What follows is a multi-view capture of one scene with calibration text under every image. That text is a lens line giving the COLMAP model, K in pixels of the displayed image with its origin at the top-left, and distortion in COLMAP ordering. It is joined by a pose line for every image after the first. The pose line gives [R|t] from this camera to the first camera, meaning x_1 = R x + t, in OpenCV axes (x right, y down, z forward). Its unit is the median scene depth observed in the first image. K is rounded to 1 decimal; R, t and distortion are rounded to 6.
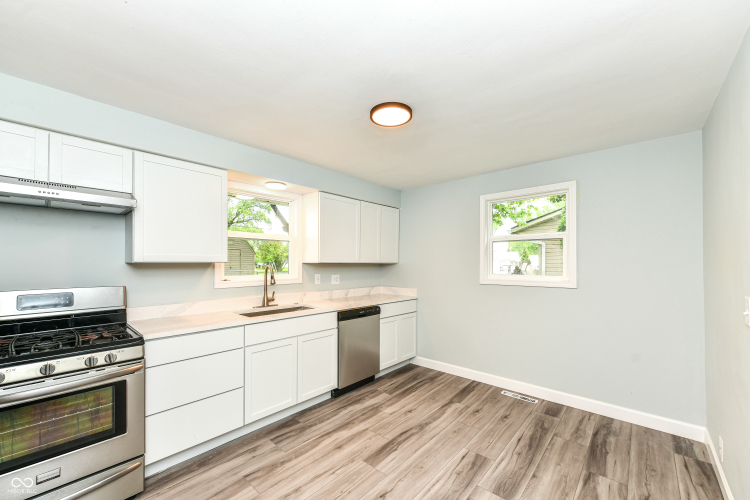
lens RADIAL K [[299.5, 0, 379.3], [0, 299.5, 263.7], [0, 0, 1]] dist [0.006758, -0.001178]
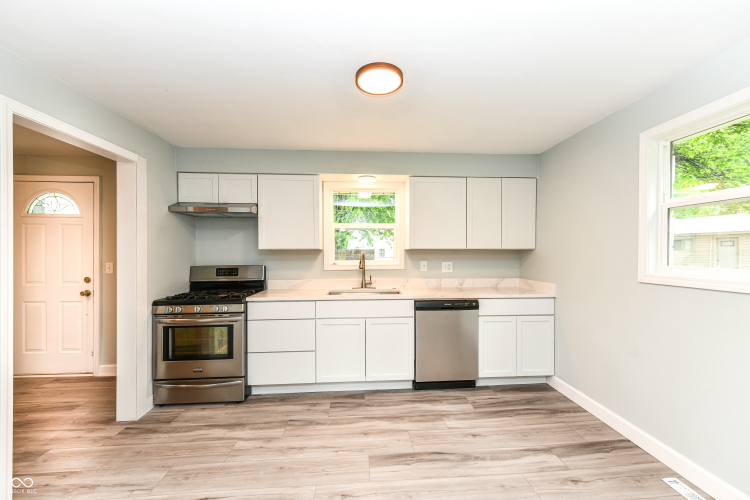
lens RADIAL K [[299.5, 0, 379.8], [0, 299.5, 251.5], [0, 0, 1]] dist [0.006758, -0.001178]
pose [[0.714374, -0.001124, -0.699763, 0.472008], [0.002465, 0.999997, 0.000910, 0.004595], [0.699759, -0.002375, 0.714375, 0.254580]]
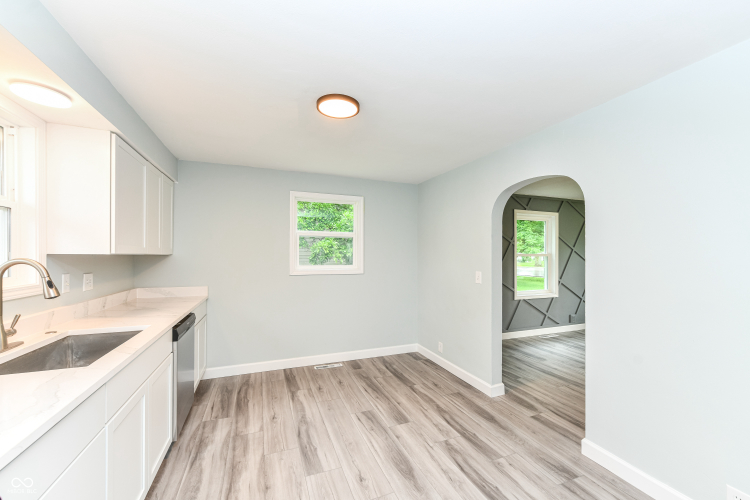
lens RADIAL K [[299.5, 0, 380.0], [0, 299.5, 255.9], [0, 0, 1]] dist [0.006758, -0.001178]
pose [[0.450396, -0.000167, 0.892829, -0.557889], [-0.001904, 0.999998, 0.001147, -0.001448], [-0.892827, -0.002216, 0.450395, 0.298178]]
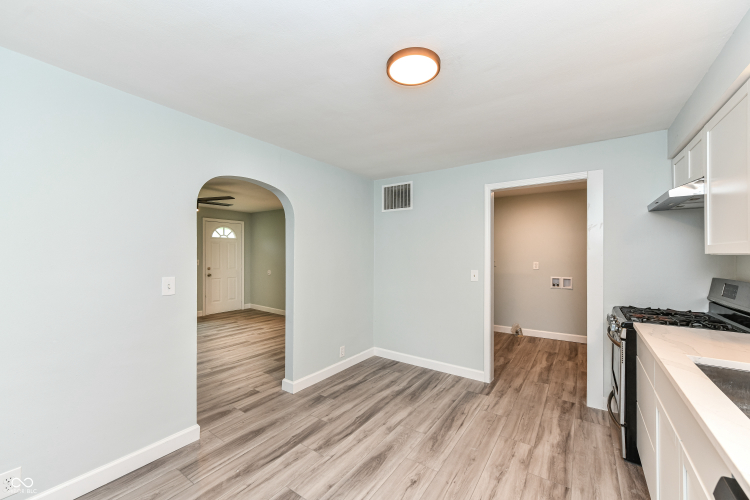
lens RADIAL K [[299.5, 0, 378.2], [0, 299.5, 251.2], [0, 0, 1]] dist [0.006758, -0.001178]
pose [[-0.992686, -0.005128, -0.120617, 0.162209], [-0.003848, 0.999934, -0.010843, 0.000139], [0.120665, -0.010300, -0.992640, 1.258897]]
